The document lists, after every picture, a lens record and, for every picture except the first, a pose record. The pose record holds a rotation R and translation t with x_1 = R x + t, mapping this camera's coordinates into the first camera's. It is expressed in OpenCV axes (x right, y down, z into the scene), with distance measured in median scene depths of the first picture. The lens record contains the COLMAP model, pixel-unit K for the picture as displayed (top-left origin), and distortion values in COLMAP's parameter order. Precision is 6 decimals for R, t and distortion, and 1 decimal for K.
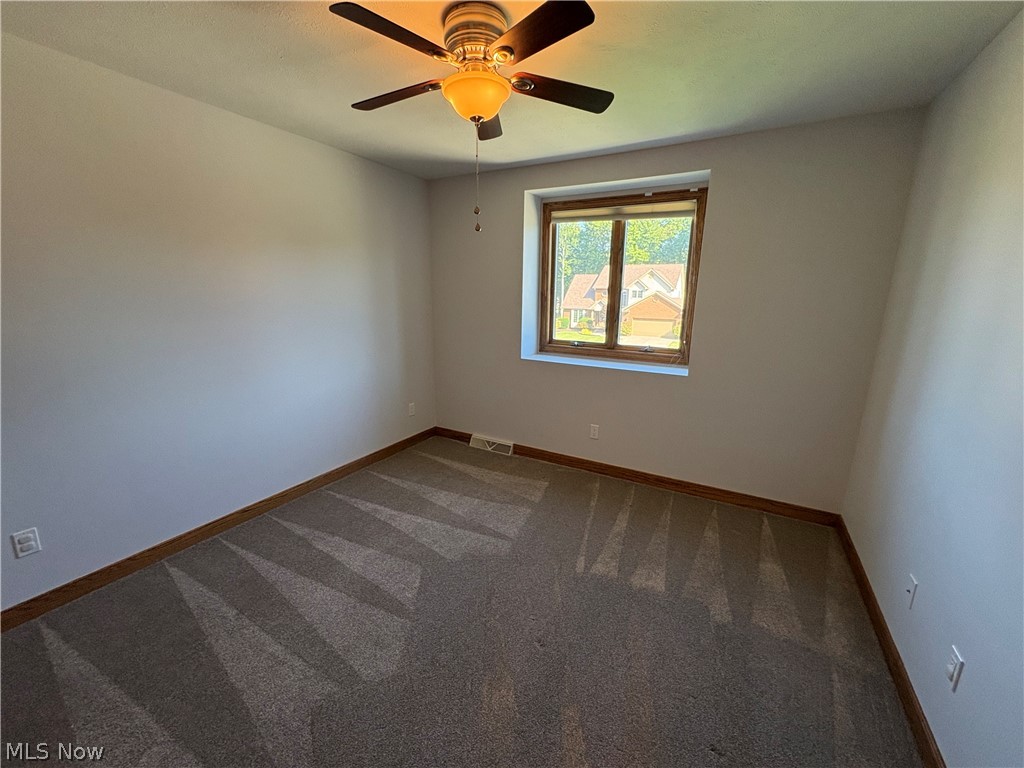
lens RADIAL K [[408.7, 0, 513.4], [0, 408.7, 383.8], [0, 0, 1]] dist [0.000348, -0.000015]
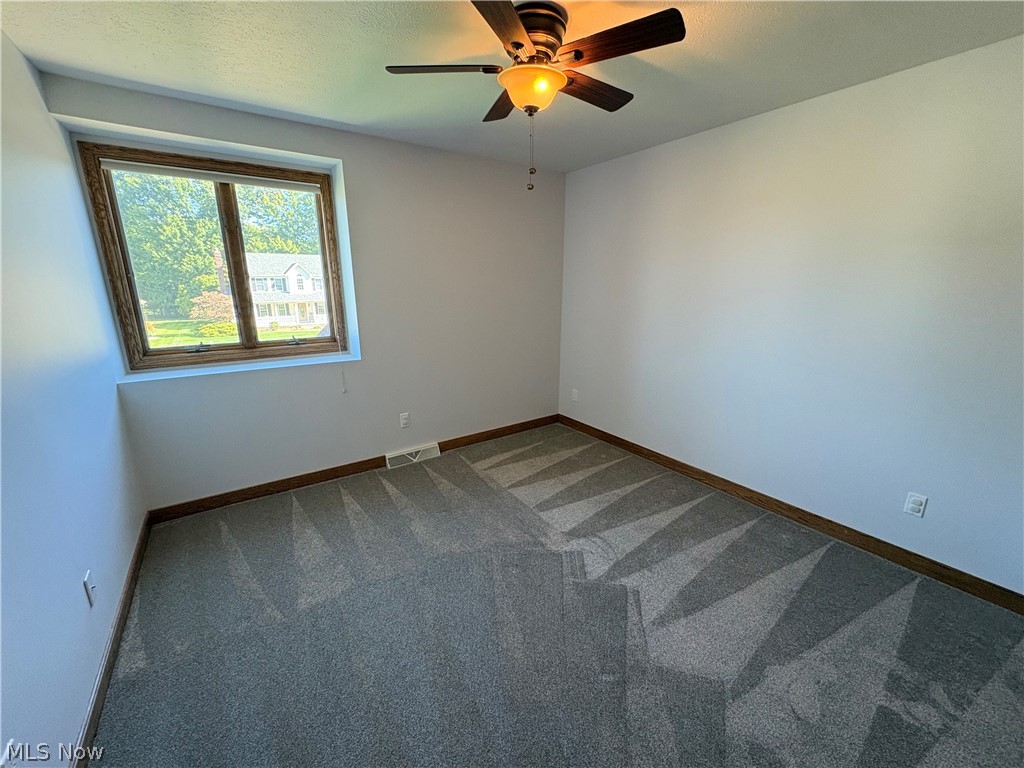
lens RADIAL K [[408.7, 0, 514.6], [0, 408.7, 383.0], [0, 0, 1]] dist [0.000348, -0.000015]
pose [[0.433047, -0.237807, 0.869435, -0.363977], [0.206045, 0.965147, 0.161360, -0.053472], [-0.877505, 0.109267, 0.466953, 0.193204]]
